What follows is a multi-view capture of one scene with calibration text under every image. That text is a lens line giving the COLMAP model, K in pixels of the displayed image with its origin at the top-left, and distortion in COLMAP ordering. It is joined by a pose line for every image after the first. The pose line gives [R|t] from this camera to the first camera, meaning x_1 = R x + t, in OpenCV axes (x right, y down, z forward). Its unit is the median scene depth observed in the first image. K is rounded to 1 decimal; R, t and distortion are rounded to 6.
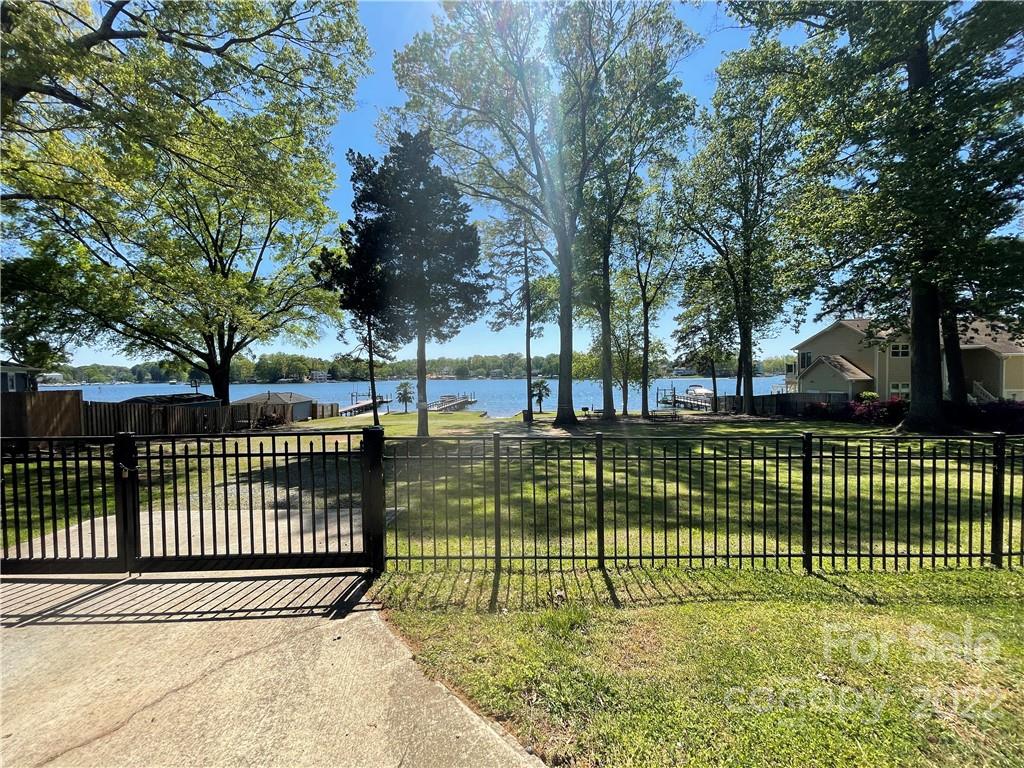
lens RADIAL K [[405.7, 0, 509.5], [0, 405.7, 385.9], [0, 0, 1]] dist [0.001051, -0.000983]
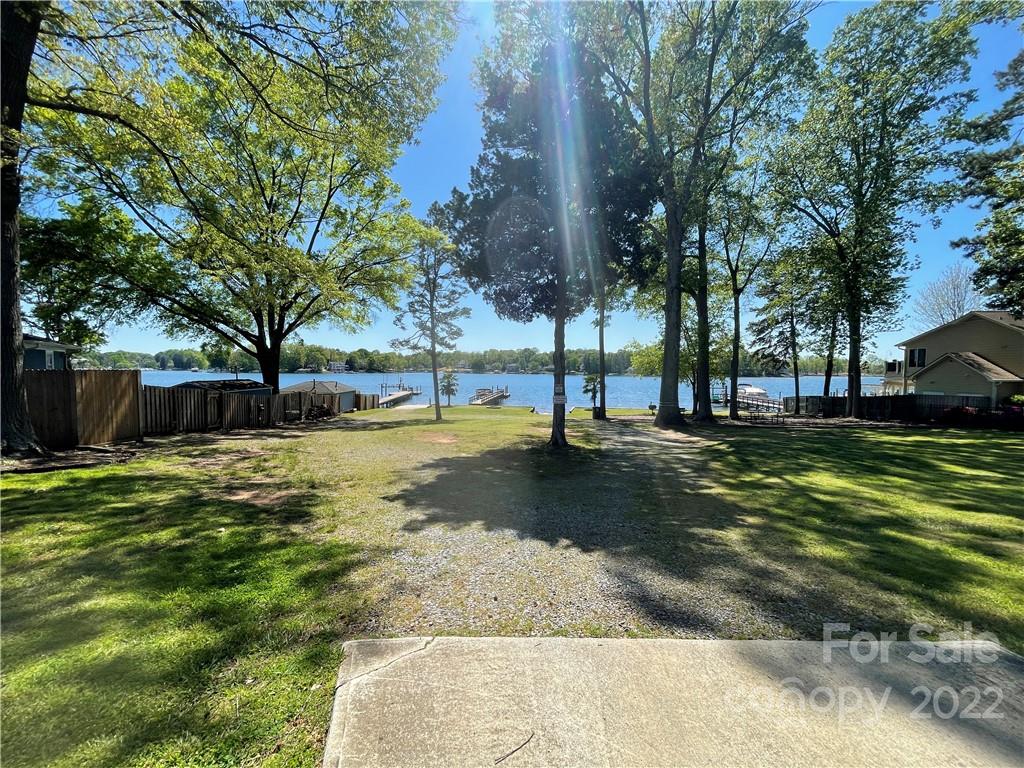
lens RADIAL K [[405.7, 0, 509.4], [0, 405.7, 386.4], [0, 0, 1]] dist [0.001051, -0.000983]
pose [[0.999267, 0.022695, -0.030833, -0.150724], [-0.022261, 0.999649, 0.014347, 0.007008], [0.031148, -0.013650, 0.999422, 0.111415]]
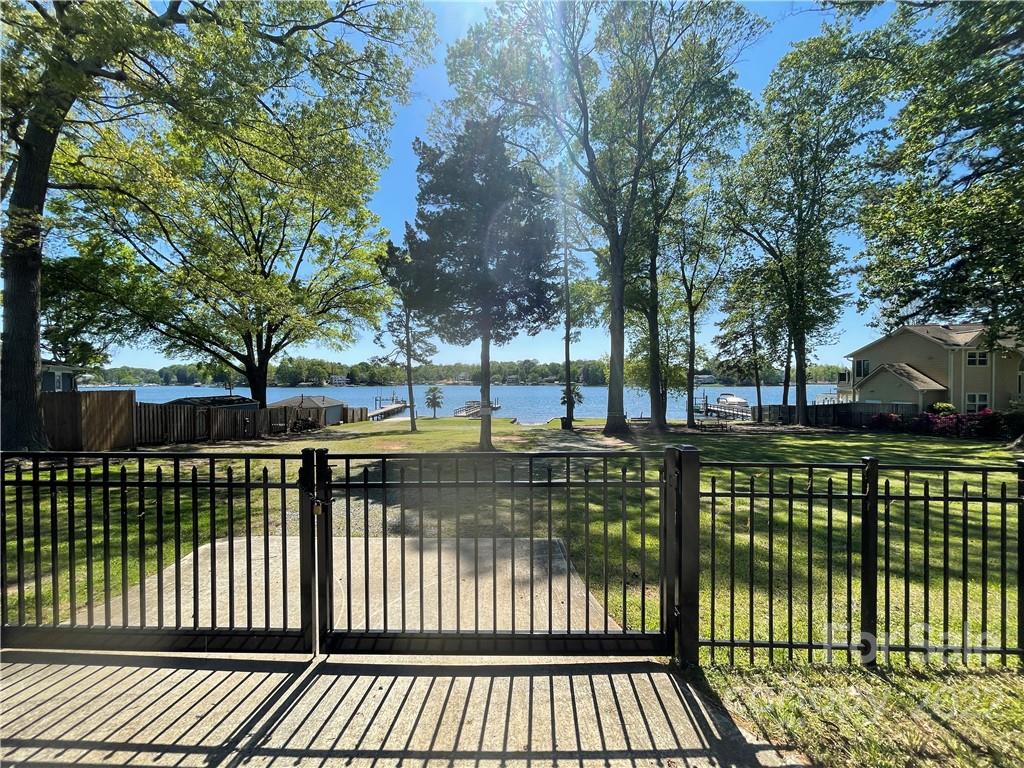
lens RADIAL K [[405.7, 0, 509.2], [0, 405.7, 386.5], [0, 0, 1]] dist [0.001051, -0.000983]
pose [[0.999265, 0.011296, -0.036638, -0.065818], [-0.011804, 0.999837, -0.013671, 0.001792], [0.036478, 0.014093, 0.999235, 0.035443]]
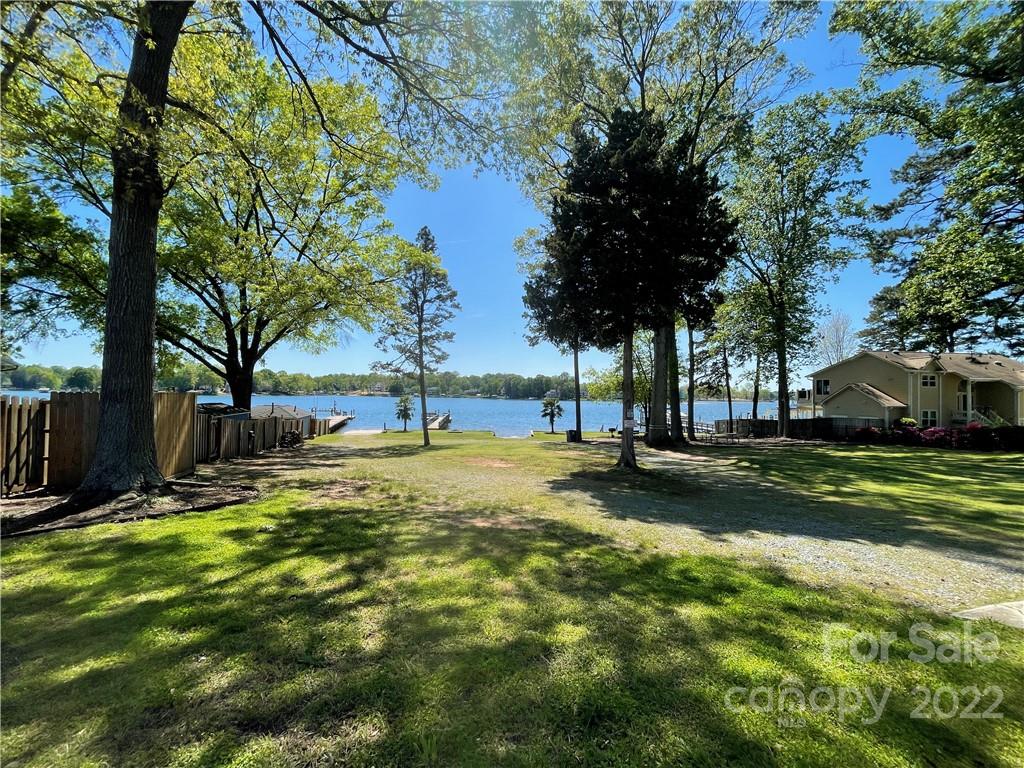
lens RADIAL K [[405.7, 0, 507.4], [0, 405.7, 388.5], [0, 0, 1]] dist [0.001051, -0.000983]
pose [[0.985636, 0.032028, 0.165818, -0.319745], [-0.025027, 0.998712, -0.044140, 0.009839], [-0.167018, 0.039356, 0.985168, 0.106004]]
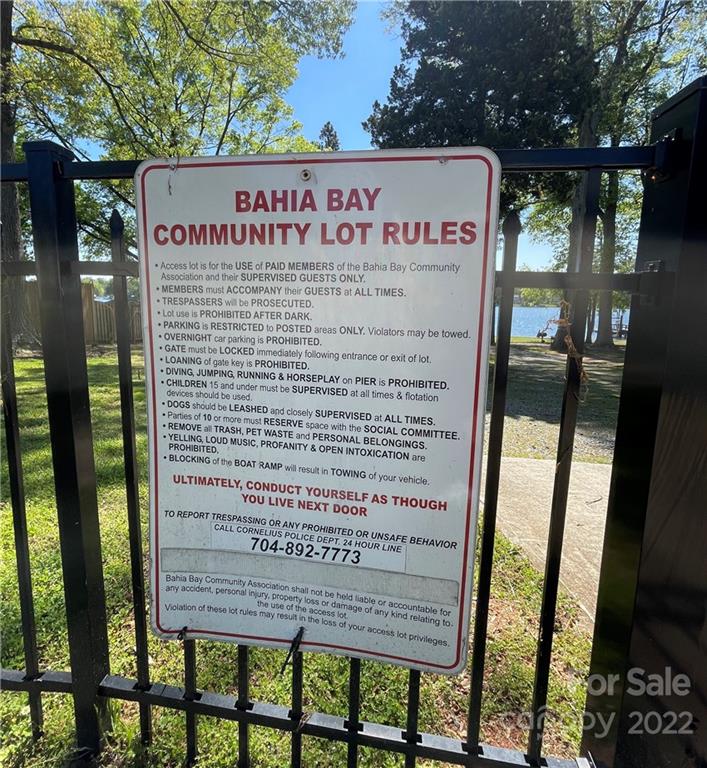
lens RADIAL K [[400.7, 0, 330.6], [0, 400.7, 354.1], [0, 0, 1]] dist [0.000469, -0.000371]
pose [[0.986510, 0.050393, -0.155754, -0.184759], [-0.032751, 0.992961, 0.113827, 0.022052], [0.160393, -0.107190, 0.981216, 0.089118]]
